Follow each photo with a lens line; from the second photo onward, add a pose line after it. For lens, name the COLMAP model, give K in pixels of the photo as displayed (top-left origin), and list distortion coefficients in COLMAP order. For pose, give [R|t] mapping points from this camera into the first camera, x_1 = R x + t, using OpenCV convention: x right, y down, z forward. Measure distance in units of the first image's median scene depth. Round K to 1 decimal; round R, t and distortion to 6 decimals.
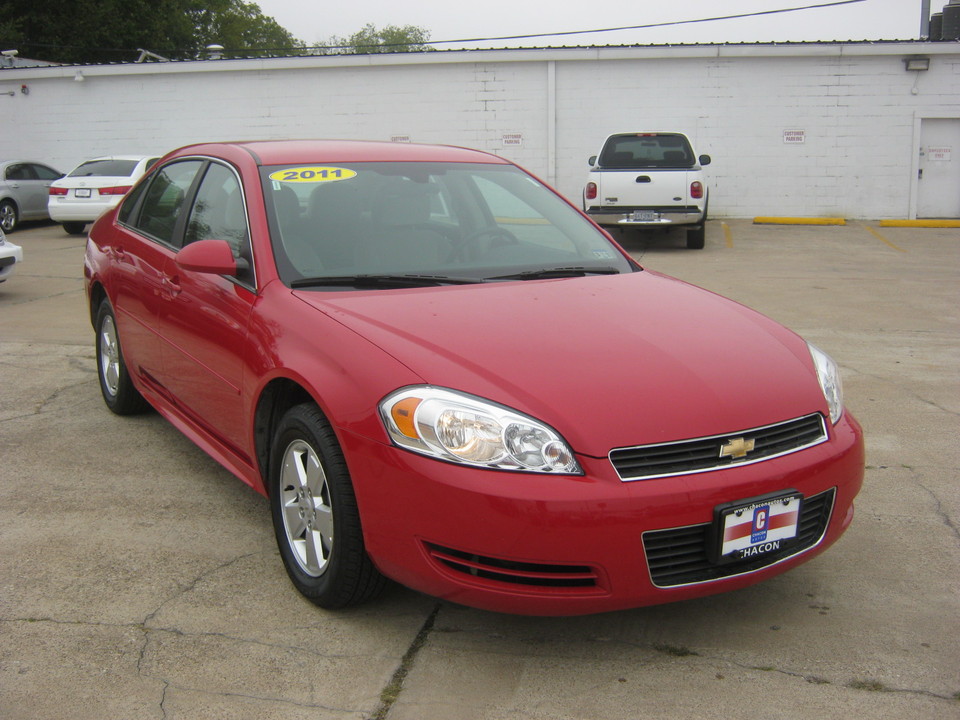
lens RADIAL K [[1059.8, 0, 482.6], [0, 1059.8, 362.2], [0, 0, 1]] dist [-0.086997, 0.000000]
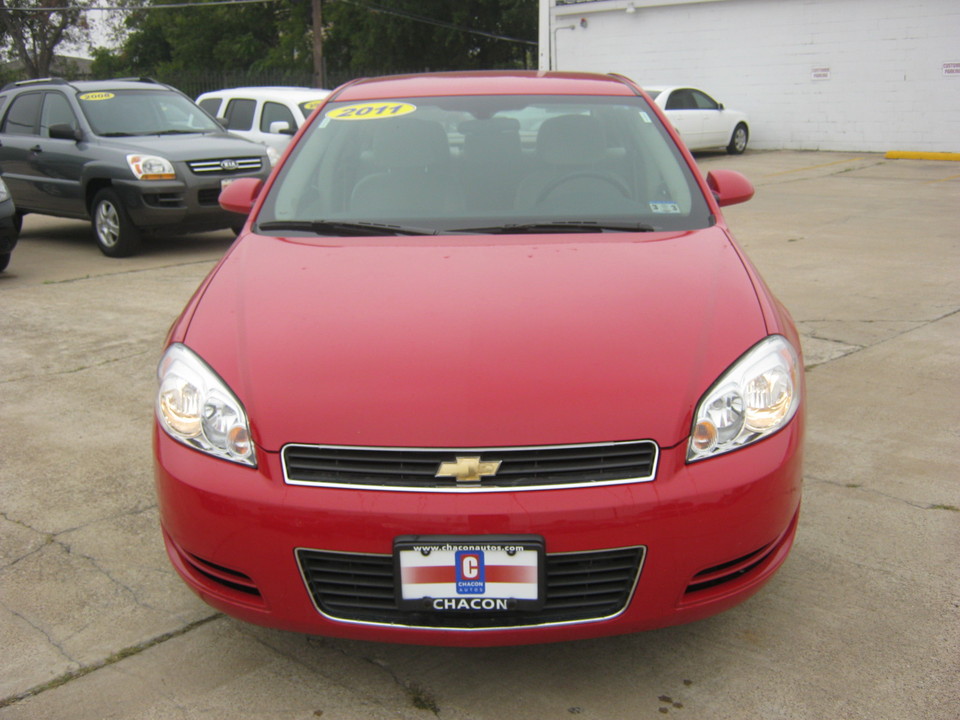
lens RADIAL K [[1059.8, 0, 482.7], [0, 1059.8, 357.0], [0, 0, 1]] dist [-0.086997, 0.000000]
pose [[0.839653, 0.113753, -0.531078, 0.656009], [-0.081998, 0.993163, 0.083087, -0.065139], [0.536898, -0.026217, 0.843240, 0.358974]]
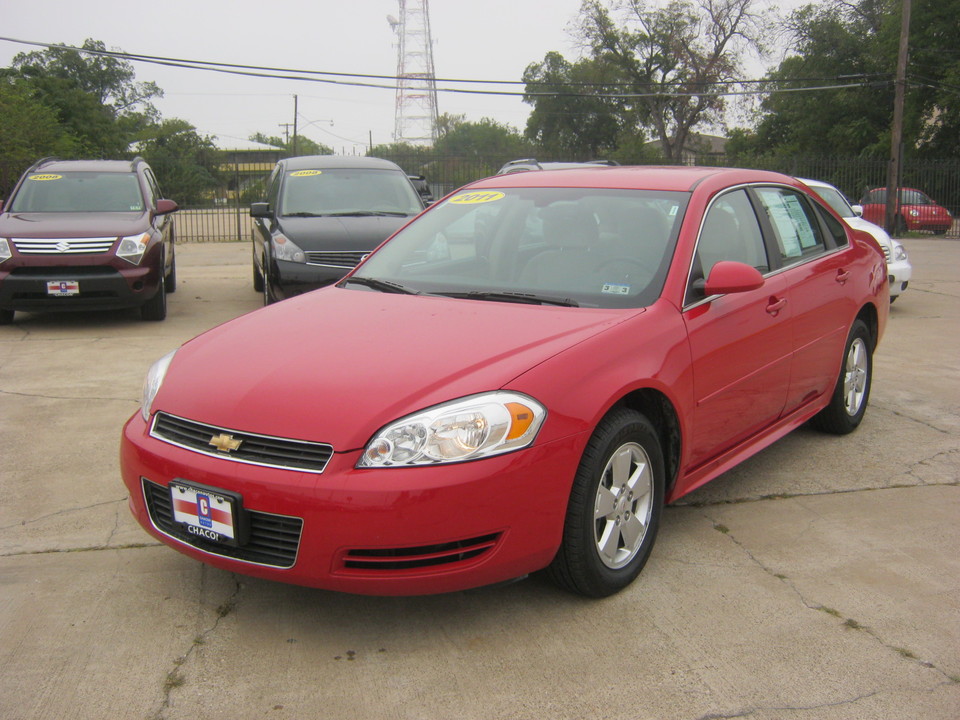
lens RADIAL K [[1059.8, 0, 480.9], [0, 1059.8, 359.1], [0, 0, 1]] dist [-0.086997, 0.000000]
pose [[0.394367, 0.150492, -0.906547, 1.361439], [-0.172857, 0.981038, 0.087662, -0.152282], [0.902549, 0.122132, 0.412903, 0.777196]]
